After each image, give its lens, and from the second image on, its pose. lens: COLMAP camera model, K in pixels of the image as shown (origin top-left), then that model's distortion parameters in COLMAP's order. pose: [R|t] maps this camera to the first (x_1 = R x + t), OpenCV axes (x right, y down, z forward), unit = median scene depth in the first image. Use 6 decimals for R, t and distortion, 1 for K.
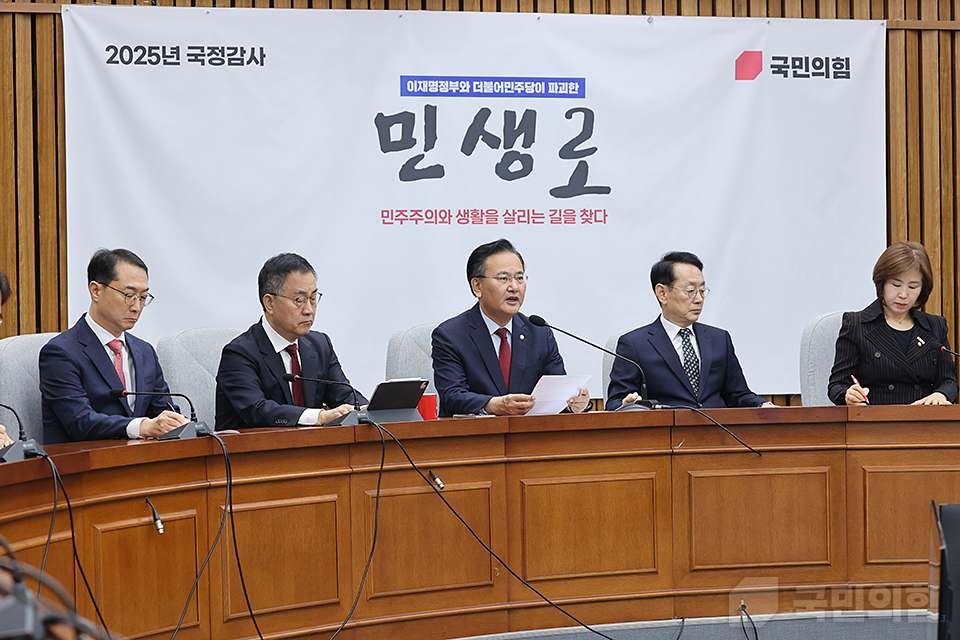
lens RADIAL K [[2740.0, 0, 480.0], [0, 2740.0, 320.0], [0, 0, 1]] dist [-0.035646, 0.616774]
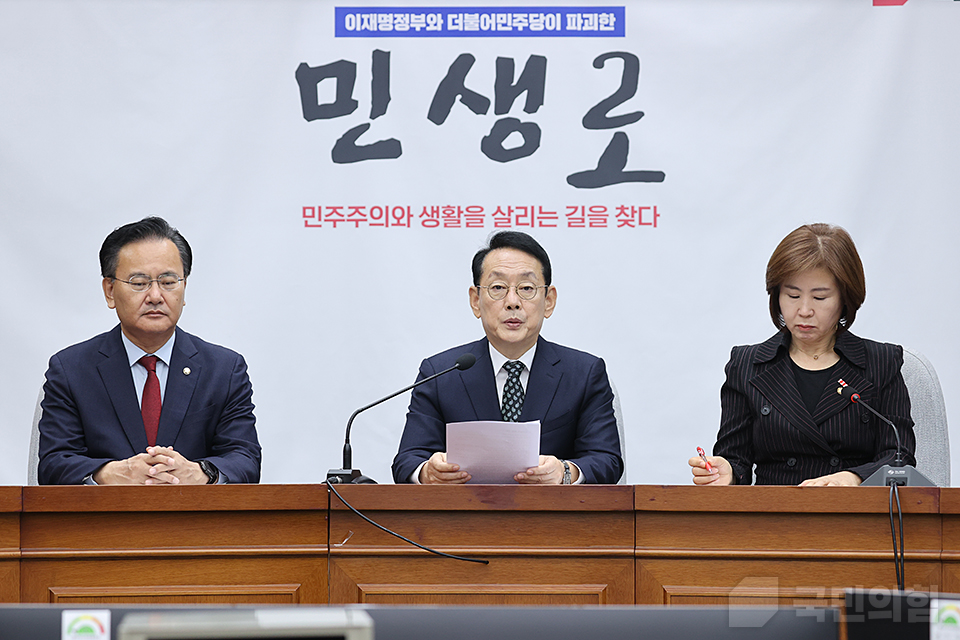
lens RADIAL K [[3527.8, 0, 480.0], [0, 3527.8, 320.0], [0, 0, 1]] dist [0.020087, 0.323279]
pose [[0.951198, 0.002429, -0.308572, 0.271589], [-0.014365, 0.999234, -0.036415, 0.018657], [0.308247, 0.039071, 0.950504, 0.189271]]
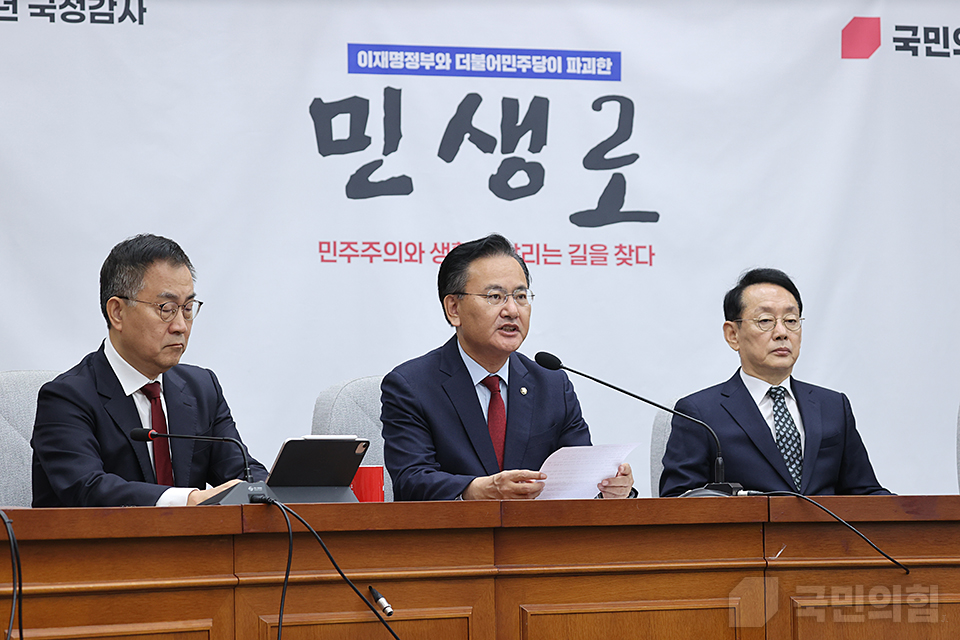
lens RADIAL K [[3247.0, 0, 480.0], [0, 3247.0, 320.0], [0, 0, 1]] dist [0.021078, 0.626096]
pose [[0.999993, -0.000680, -0.003613, 0.006380], [0.000435, 0.997718, -0.067523, 0.032894], [0.003650, 0.067521, 0.997711, 0.204686]]
